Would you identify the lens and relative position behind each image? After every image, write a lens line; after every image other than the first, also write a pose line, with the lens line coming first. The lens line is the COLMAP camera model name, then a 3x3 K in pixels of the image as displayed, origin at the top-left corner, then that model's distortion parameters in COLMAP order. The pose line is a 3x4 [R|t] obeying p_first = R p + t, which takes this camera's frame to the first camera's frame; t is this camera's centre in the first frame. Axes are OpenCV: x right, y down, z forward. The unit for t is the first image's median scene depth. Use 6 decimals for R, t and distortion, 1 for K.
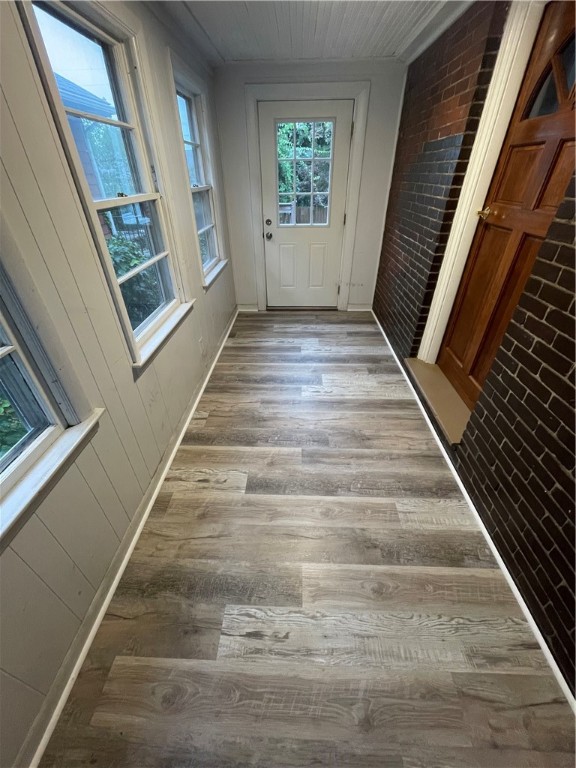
lens RADIAL K [[314.6, 0, 284.6], [0, 314.6, 388.2], [0, 0, 1]] dist [0.017462, -0.000040]
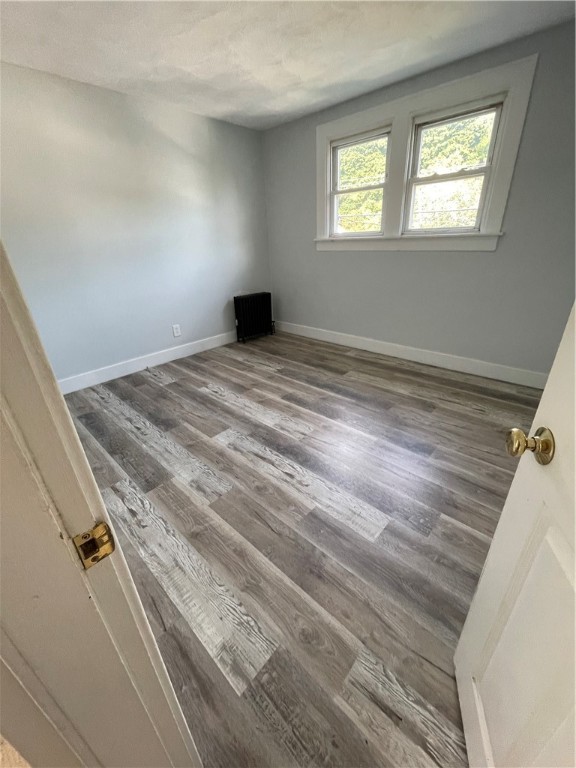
lens RADIAL K [[314.6, 0, 284.9], [0, 314.6, 381.4], [0, 0, 1]] dist [0.017462, -0.000040]
pose [[0.750838, 0.266258, -0.604442, 1.009186], [-0.352747, 0.935353, -0.026157, 0.087923], [0.558402, 0.232855, 0.796220, 0.188745]]
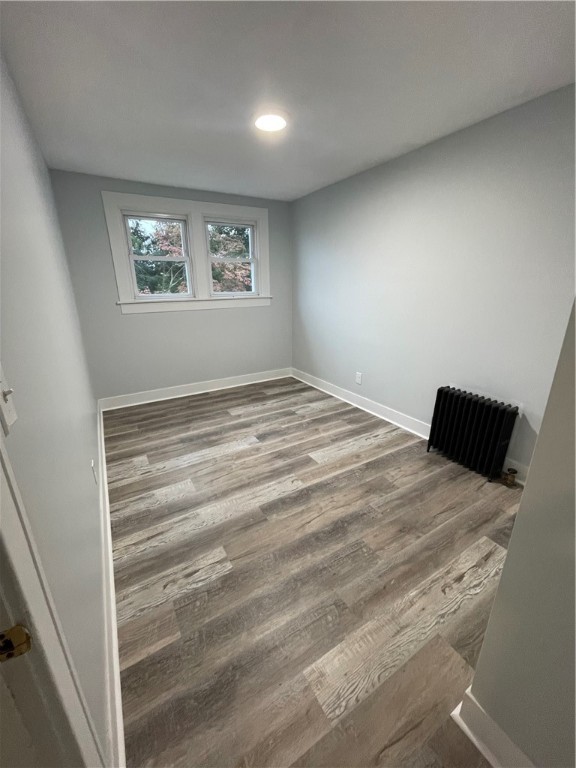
lens RADIAL K [[314.6, 0, 283.0], [0, 314.6, 385.7], [0, 0, 1]] dist [0.017462, -0.000040]
pose [[-0.844651, 0.198629, -0.497102, 0.953817], [-0.278570, 0.629881, 0.725016, -0.405858], [0.457124, 0.750864, -0.476698, 0.708988]]
